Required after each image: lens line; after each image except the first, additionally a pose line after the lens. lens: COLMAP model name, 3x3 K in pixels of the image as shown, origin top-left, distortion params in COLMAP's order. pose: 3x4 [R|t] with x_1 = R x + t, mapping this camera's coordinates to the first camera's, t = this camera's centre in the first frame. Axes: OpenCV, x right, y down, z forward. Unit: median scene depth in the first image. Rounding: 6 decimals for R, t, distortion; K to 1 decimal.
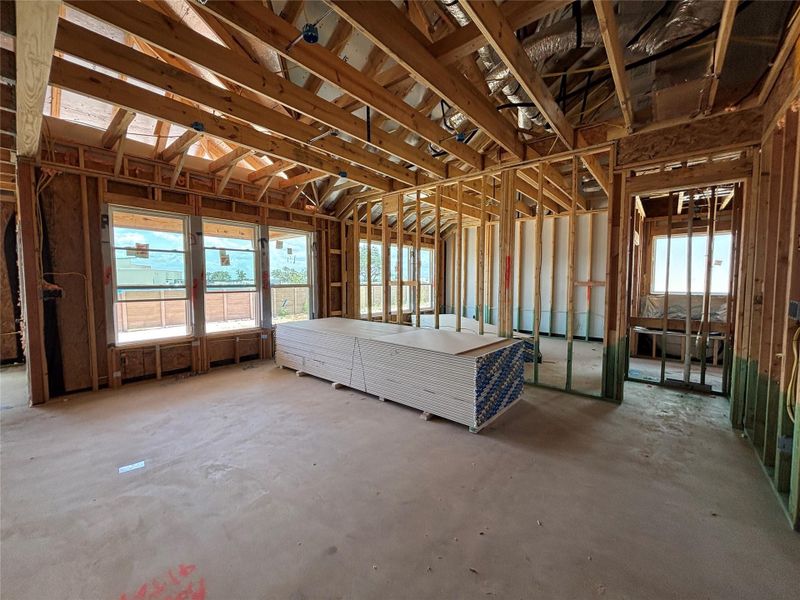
lens RADIAL K [[322.8, 0, 398.2], [0, 322.8, 301.5], [0, 0, 1]] dist [0.004234, -0.000846]
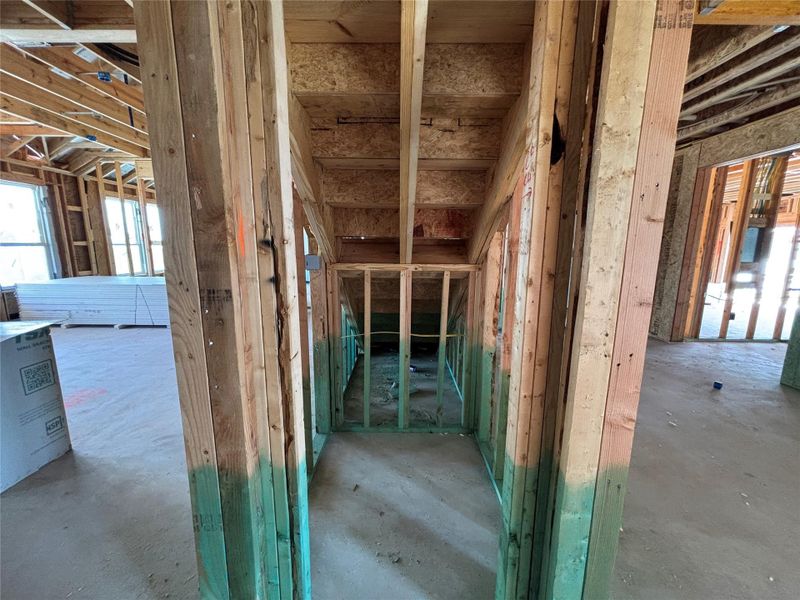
lens RADIAL K [[322.8, 0, 399.0], [0, 322.8, 298.1], [0, 0, 1]] dist [0.004234, -0.000846]
pose [[0.765244, -0.099949, 0.635934, -0.125077], [0.031848, 0.992542, 0.117673, 0.036271], [-0.642952, -0.069795, 0.762720, -0.497447]]
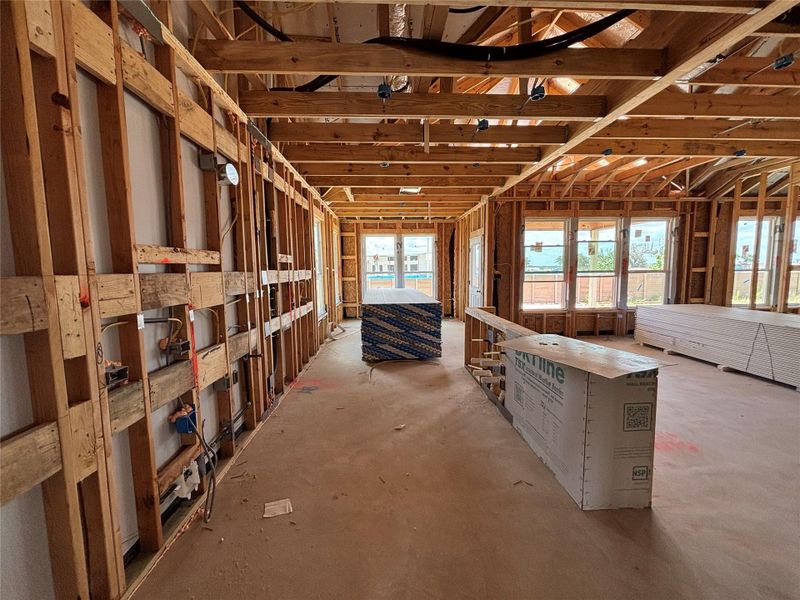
lens RADIAL K [[322.8, 0, 397.2], [0, 322.8, 299.0], [0, 0, 1]] dist [0.004234, -0.000846]
pose [[0.689251, 0.060231, -0.722015, -0.148308], [-0.034050, 0.998130, 0.050760, 0.018923], [0.723722, -0.010401, 0.690013, -0.384075]]
